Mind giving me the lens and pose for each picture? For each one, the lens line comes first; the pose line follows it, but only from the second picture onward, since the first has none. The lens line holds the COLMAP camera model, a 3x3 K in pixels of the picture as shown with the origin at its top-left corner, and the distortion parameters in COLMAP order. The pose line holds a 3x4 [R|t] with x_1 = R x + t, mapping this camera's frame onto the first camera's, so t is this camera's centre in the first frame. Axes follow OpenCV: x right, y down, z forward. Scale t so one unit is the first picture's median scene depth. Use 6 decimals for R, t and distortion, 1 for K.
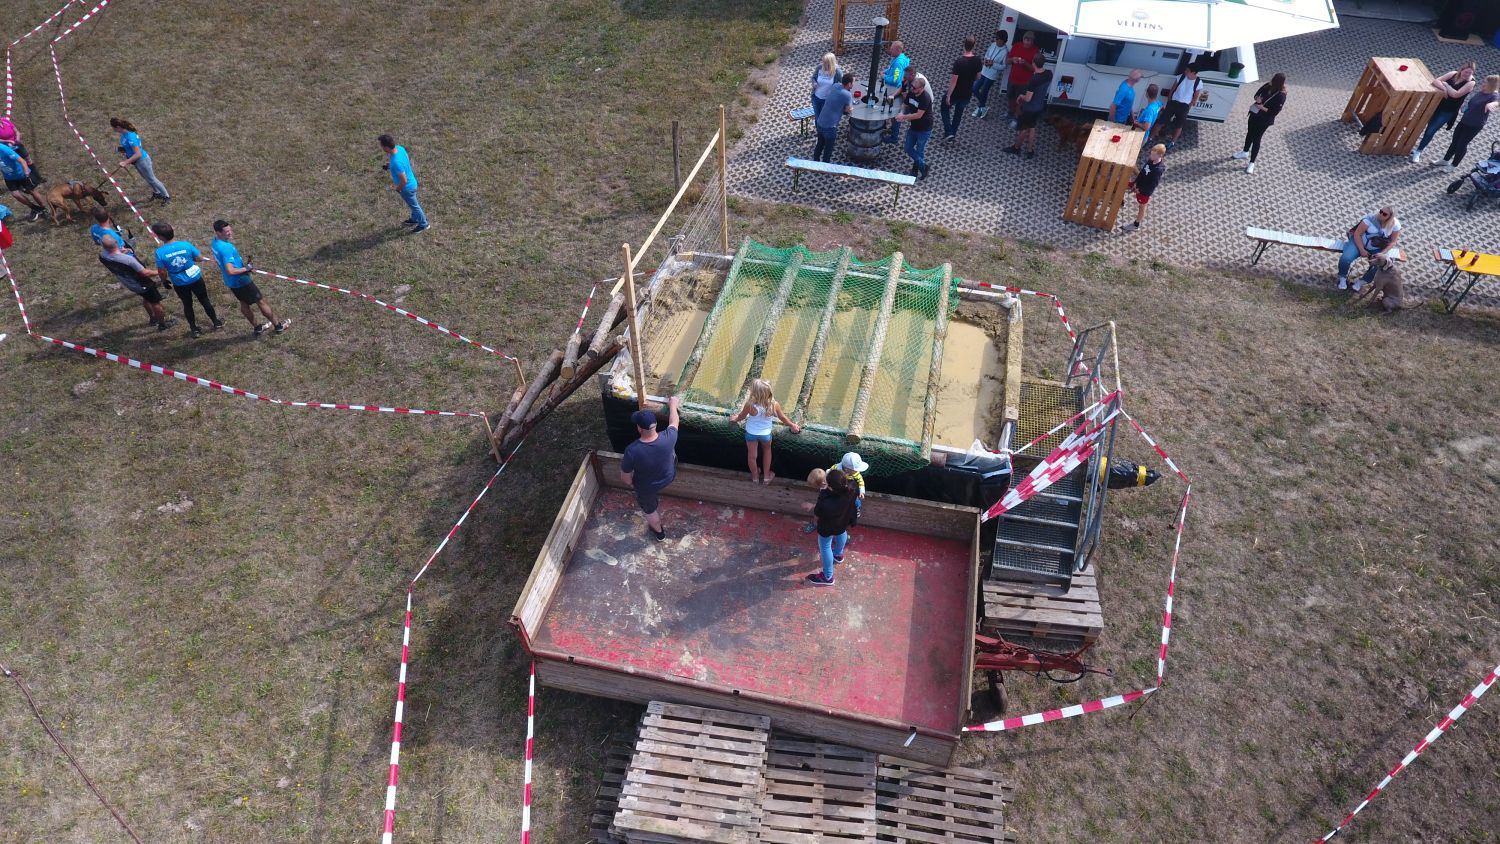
lens RADIAL K [[895.1, 0, 750.0], [0, 895.1, 422.0], [0, 0, 1]] dist [-0.005060, -0.000845]
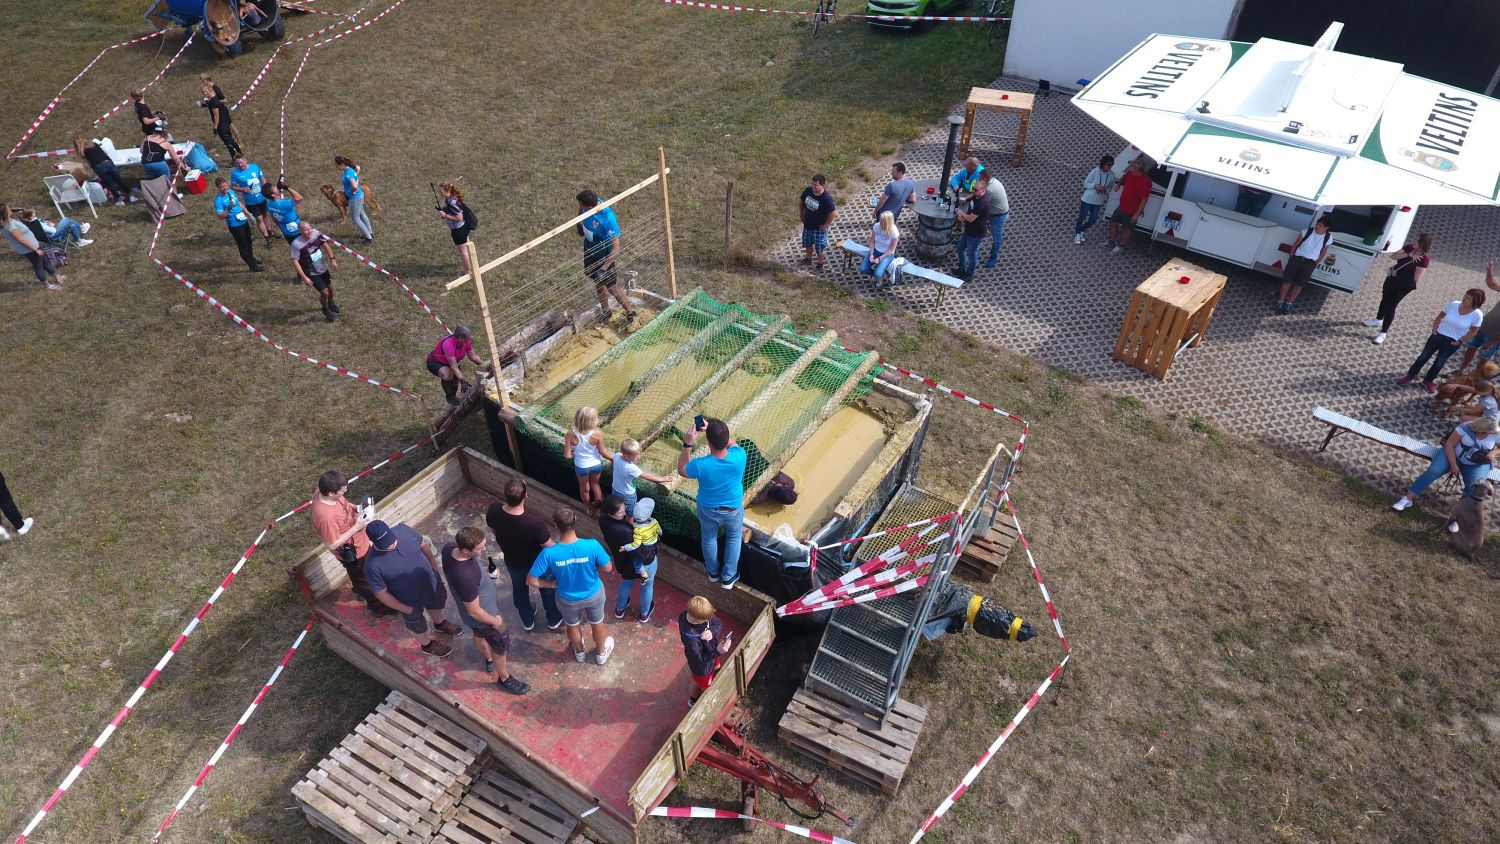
lens RADIAL K [[895.1, 0, 750.0], [0, 895.1, 422.0], [0, 0, 1]] dist [-0.005060, -0.000845]
pose [[0.938979, 0.231034, -0.254835, 0.287508], [-0.256734, 0.963781, -0.072209, -0.003398], [0.228922, 0.133228, 0.964285, 0.060188]]
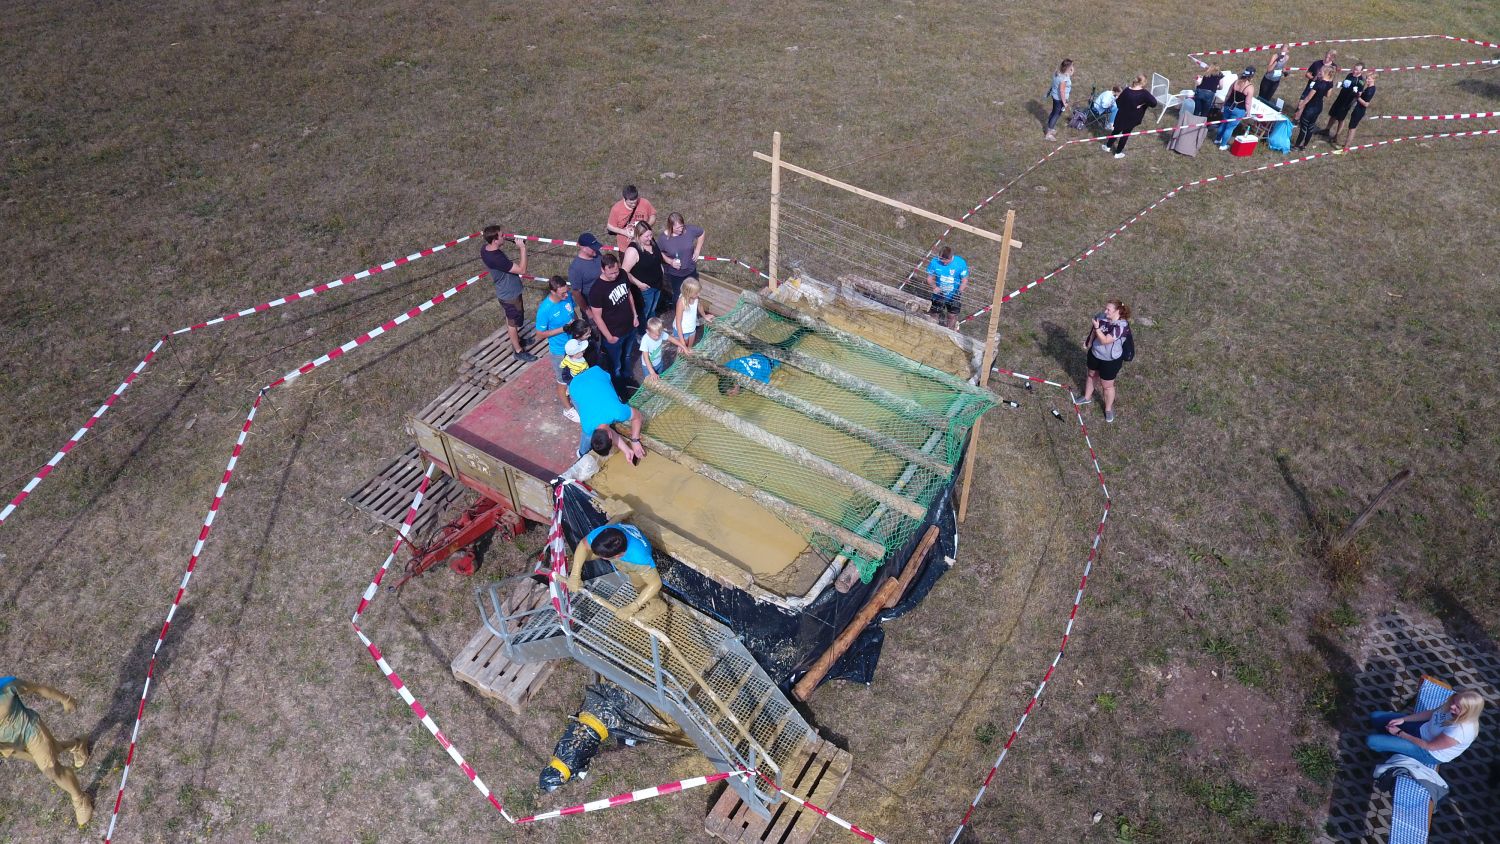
lens RADIAL K [[895.1, 0, 750.0], [0, 895.1, 422.0], [0, 0, 1]] dist [-0.005060, -0.000845]
pose [[-0.308045, 0.654956, -0.690029, 0.557400], [-0.710283, 0.324203, 0.624812, -0.475607], [0.632934, 0.682586, 0.365335, 0.493862]]
